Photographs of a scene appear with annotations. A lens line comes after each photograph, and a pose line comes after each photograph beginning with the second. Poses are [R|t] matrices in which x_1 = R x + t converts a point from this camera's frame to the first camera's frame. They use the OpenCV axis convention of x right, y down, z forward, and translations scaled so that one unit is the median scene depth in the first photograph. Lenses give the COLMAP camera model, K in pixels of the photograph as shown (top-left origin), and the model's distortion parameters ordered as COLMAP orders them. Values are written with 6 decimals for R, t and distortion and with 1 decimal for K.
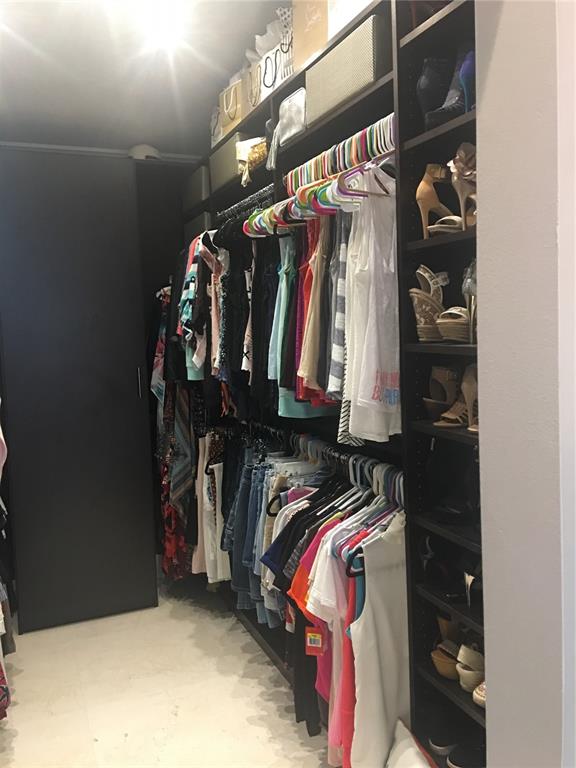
lens RADIAL K [[648.9, 0, 289.6], [0, 648.9, 382.2], [0, 0, 1]] dist [0.118914, -0.185768]
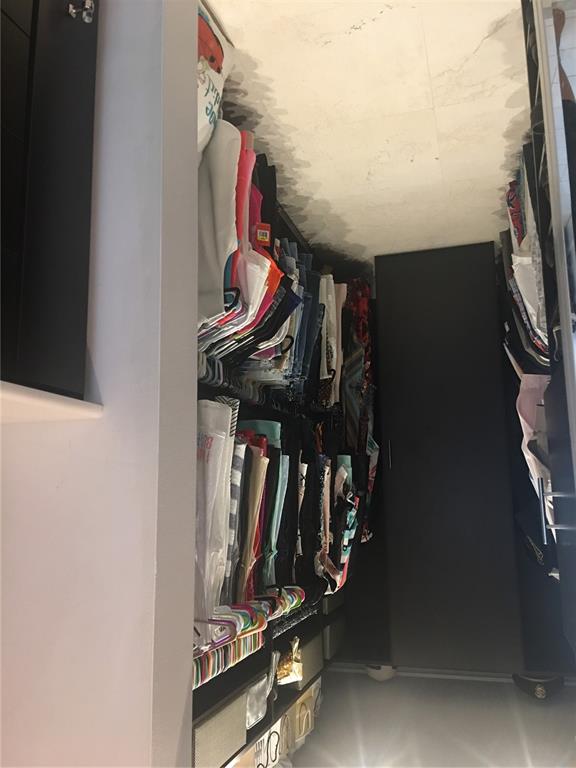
lens RADIAL K [[648.9, 0, 289.6], [0, 648.9, 382.2], [0, 0, 1]] dist [0.118914, -0.185768]
pose [[-0.993762, -0.038013, -0.104845, 0.079115], [0.027446, -0.994563, 0.100452, 0.007261], [-0.108093, 0.096947, 0.989402, -0.114464]]
